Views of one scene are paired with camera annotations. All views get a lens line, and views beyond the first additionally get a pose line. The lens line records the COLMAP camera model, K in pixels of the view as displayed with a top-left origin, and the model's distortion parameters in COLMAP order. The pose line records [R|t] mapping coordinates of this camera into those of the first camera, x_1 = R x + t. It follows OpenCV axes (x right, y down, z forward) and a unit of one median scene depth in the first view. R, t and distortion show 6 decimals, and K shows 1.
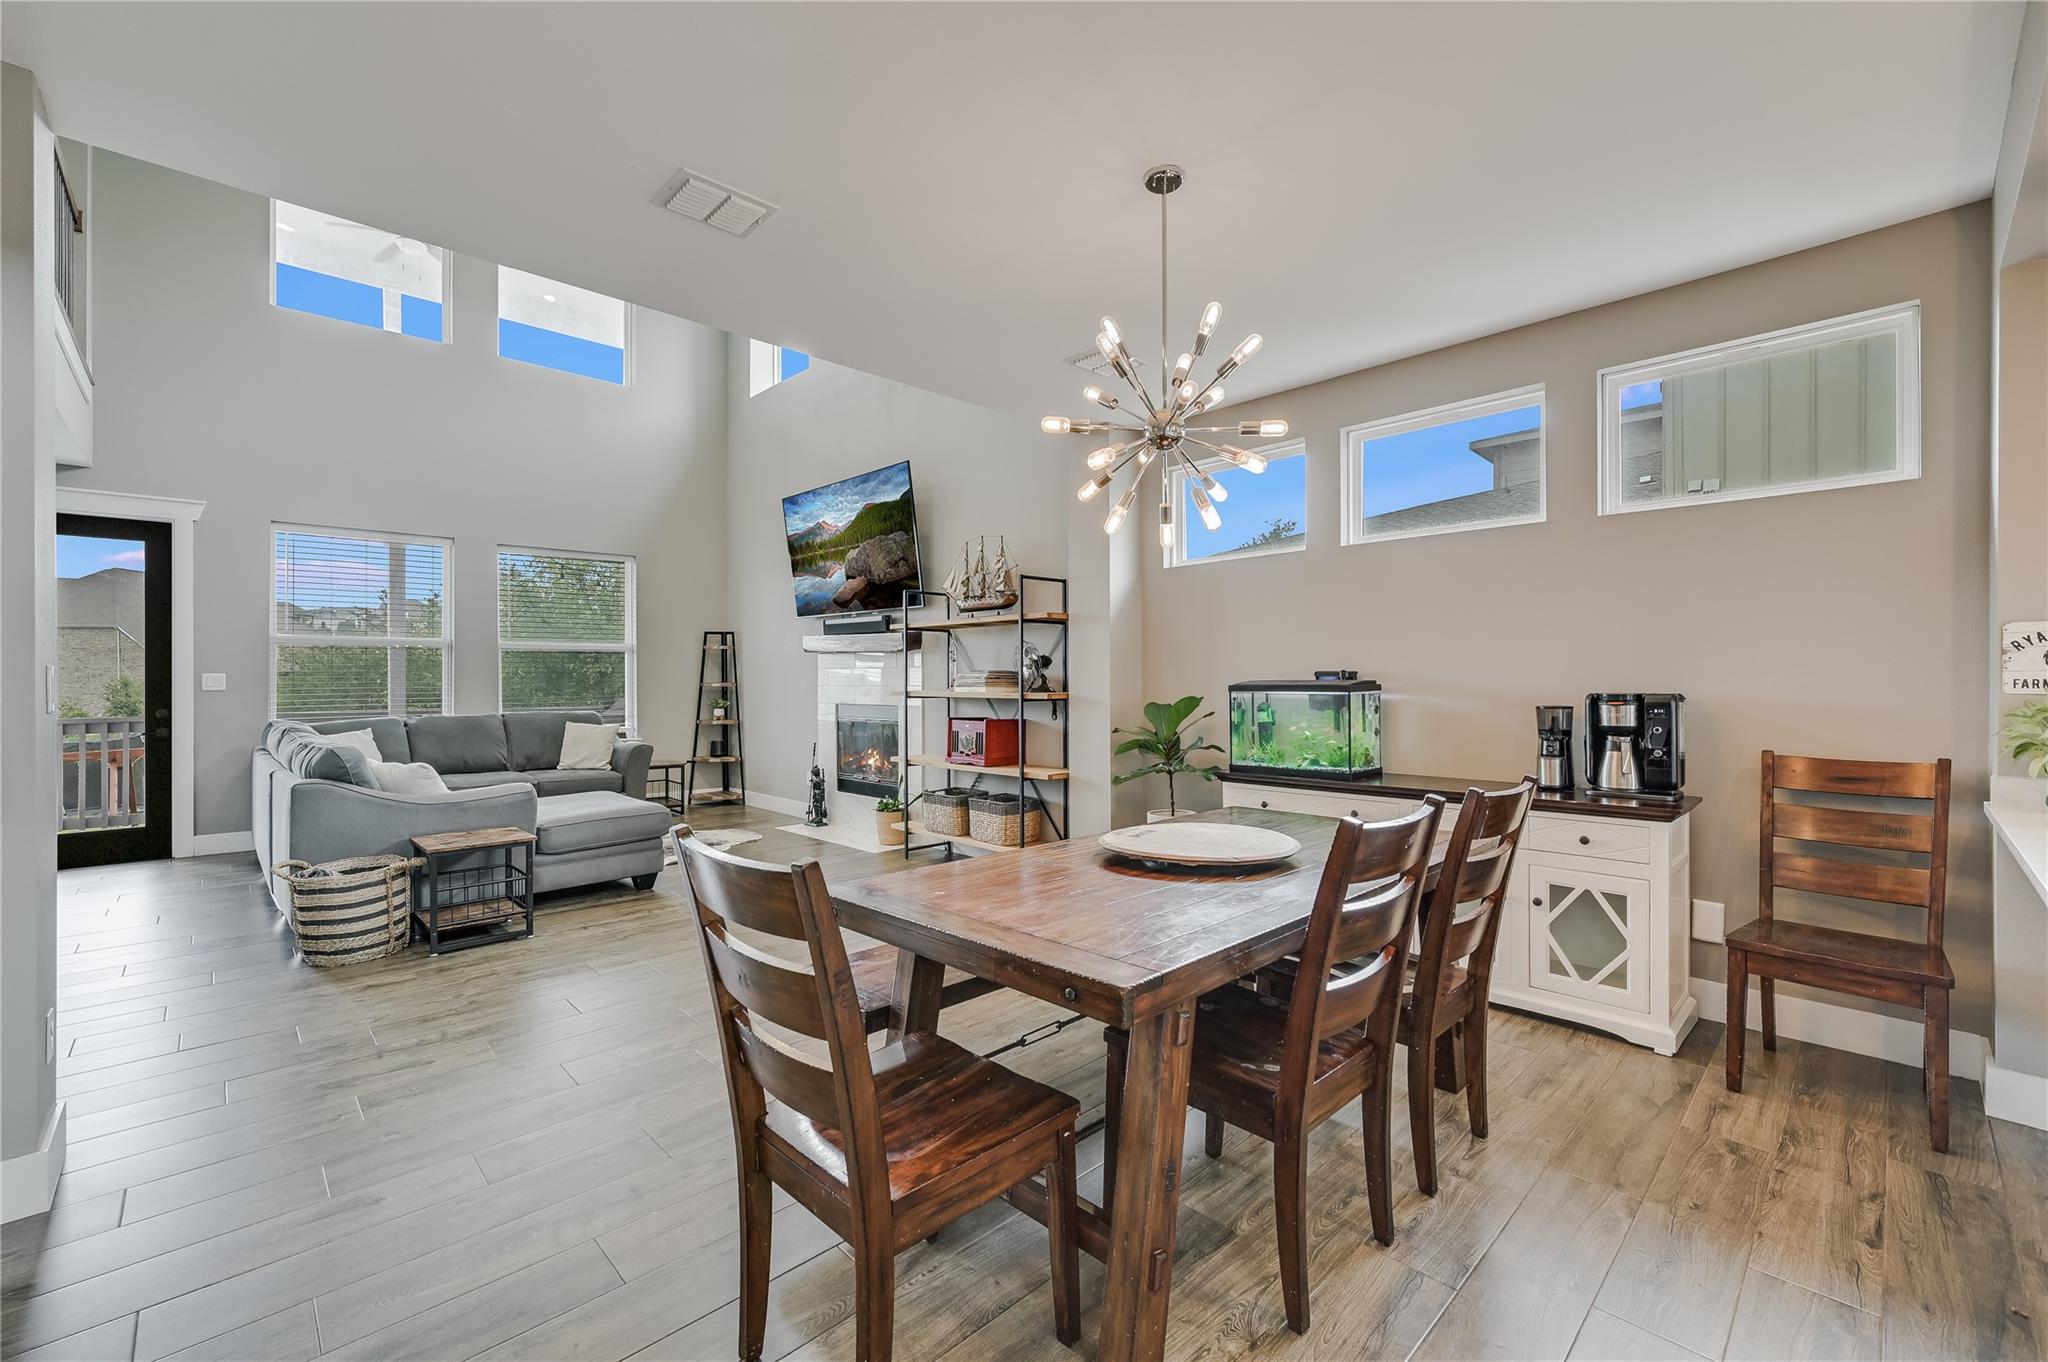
lens RADIAL K [[843.7, 0, 1024.0], [0, 843.7, 681.0], [0, 0, 1]] dist [0.000699, 0.000137]
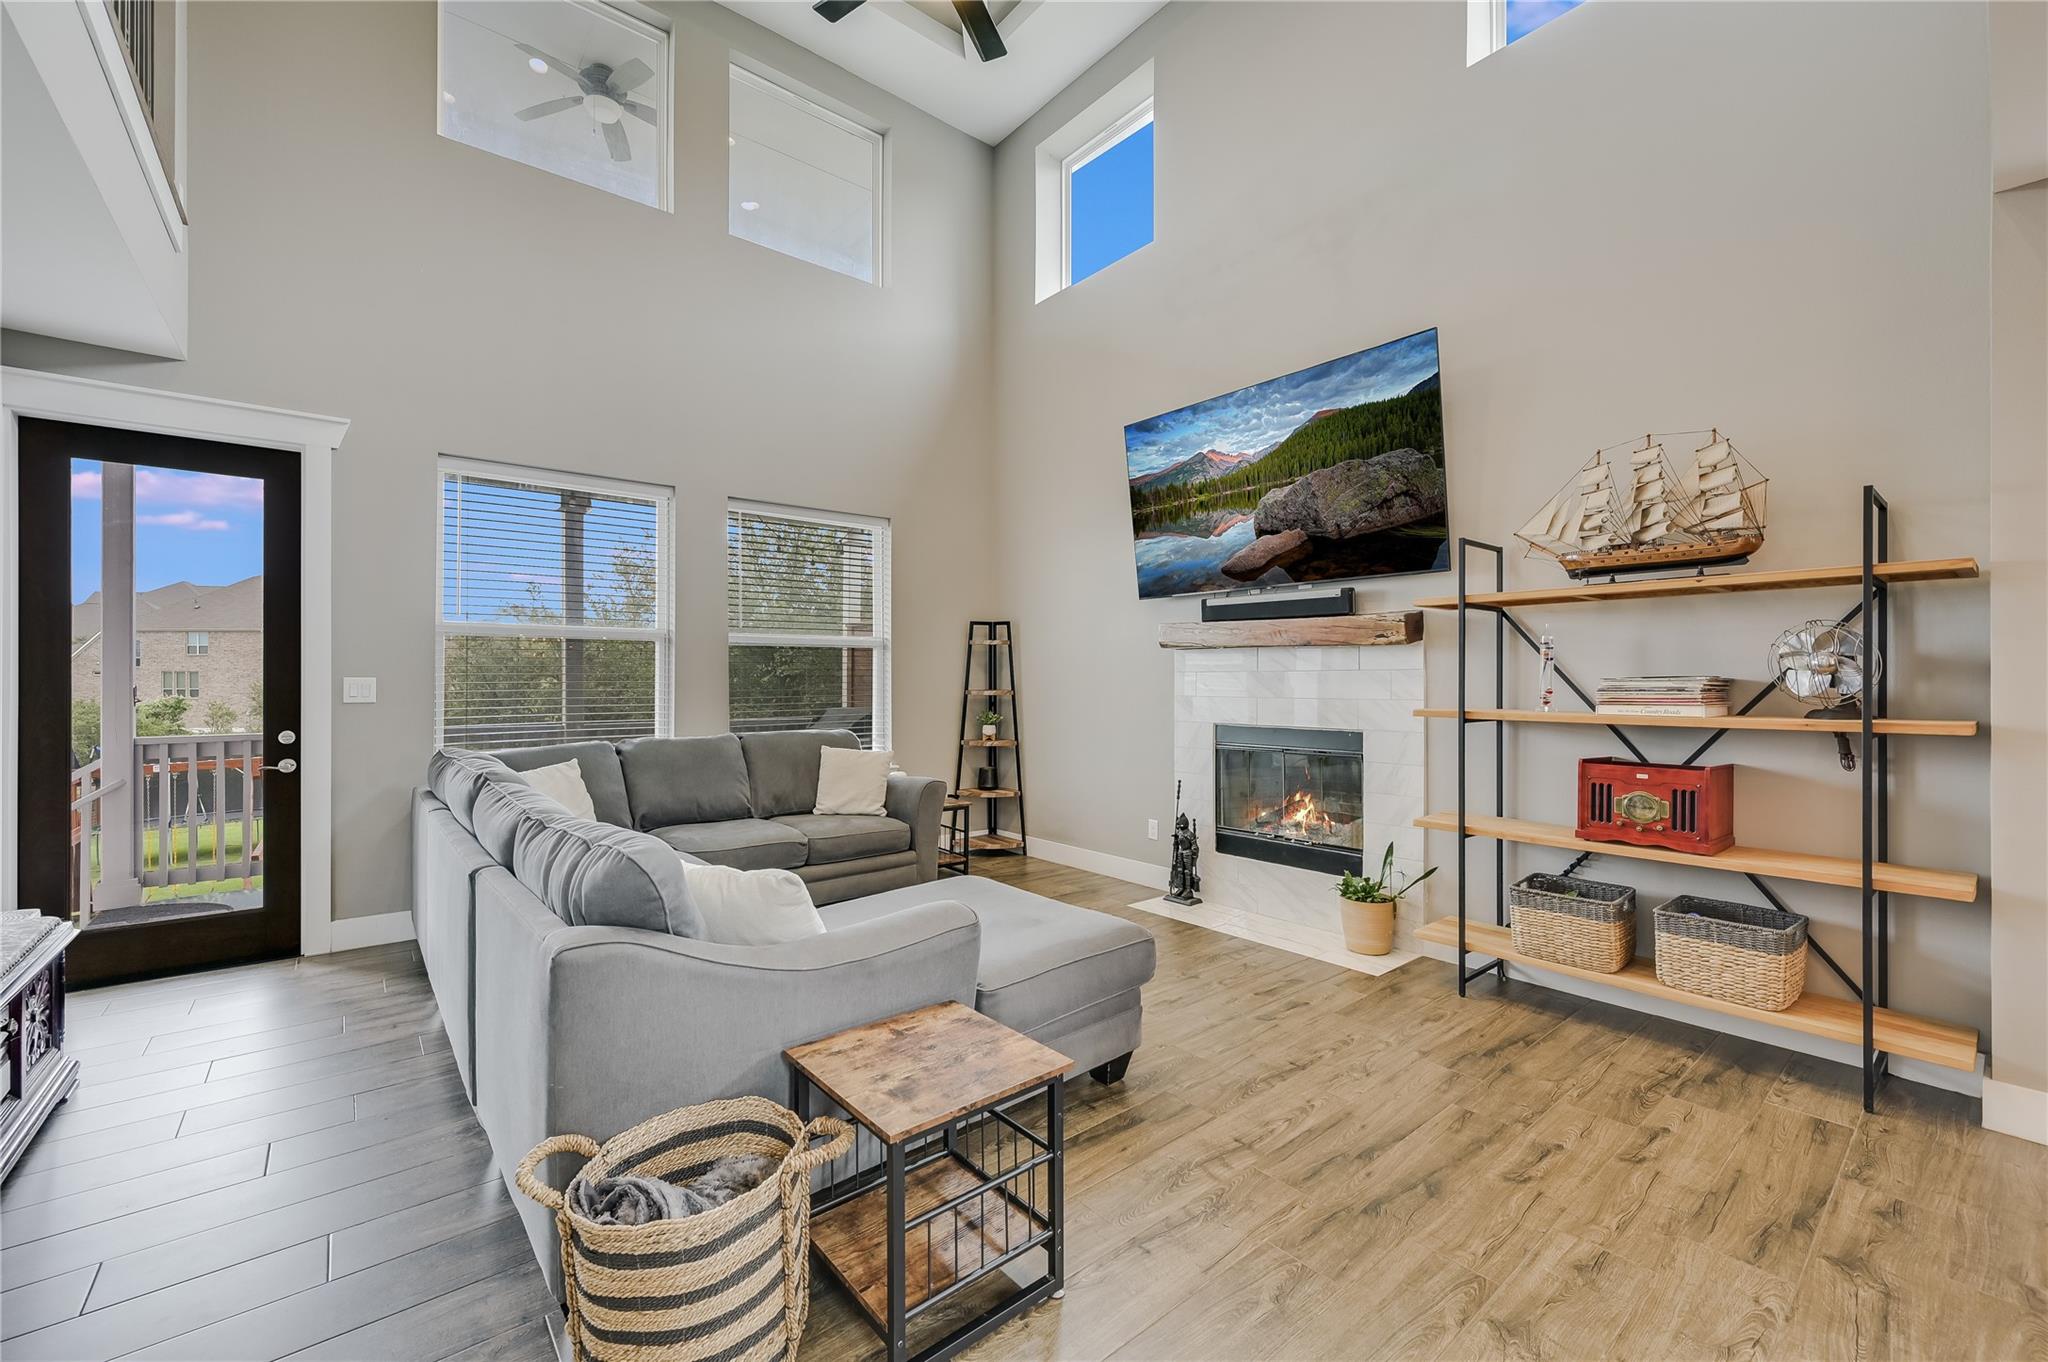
lens RADIAL K [[824.9, 0, 1024.0], [0, 824.9, 681.0], [0, 0, 1]] dist [0.001470, -0.000028]
pose [[0.997027, 0.002501, -0.077016, -0.331266], [-0.002641, 0.999995, -0.001722, -0.005595], [0.077011, 0.001920, 0.997028, 0.334771]]
